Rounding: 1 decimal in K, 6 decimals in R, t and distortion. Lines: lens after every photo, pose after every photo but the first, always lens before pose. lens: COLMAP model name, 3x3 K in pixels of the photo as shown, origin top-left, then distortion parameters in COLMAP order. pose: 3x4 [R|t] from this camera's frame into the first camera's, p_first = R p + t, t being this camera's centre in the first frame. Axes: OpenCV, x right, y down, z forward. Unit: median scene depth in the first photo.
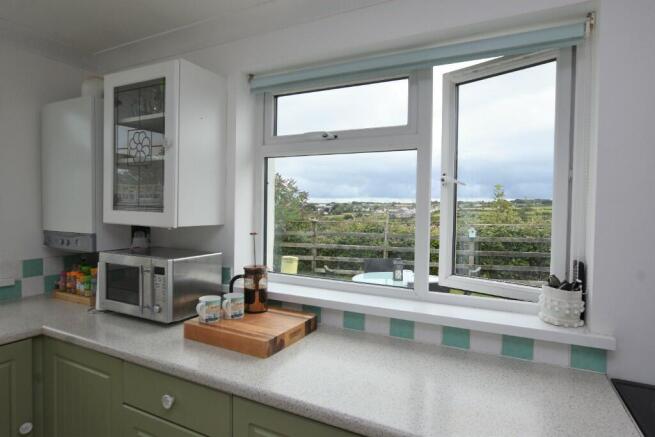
lens RADIAL K [[377.5, 0, 325.1], [0, 377.5, 218.9], [0, 0, 1]] dist [-0.006392, -0.000484]
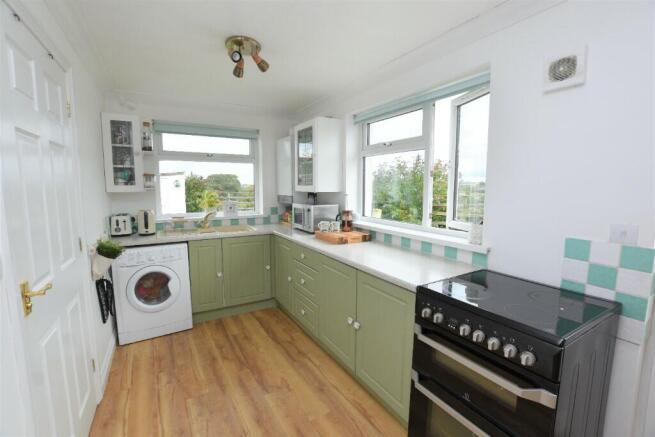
lens RADIAL K [[293.4, 0, 328.6], [0, 293.4, 219.1], [0, 0, 1]] dist [-0.023545, -0.000193]
pose [[0.844503, 0.042329, -0.533875, 0.556840], [0.003576, 0.996404, 0.084657, 0.029733], [0.535539, -0.073402, 0.841315, -0.419830]]
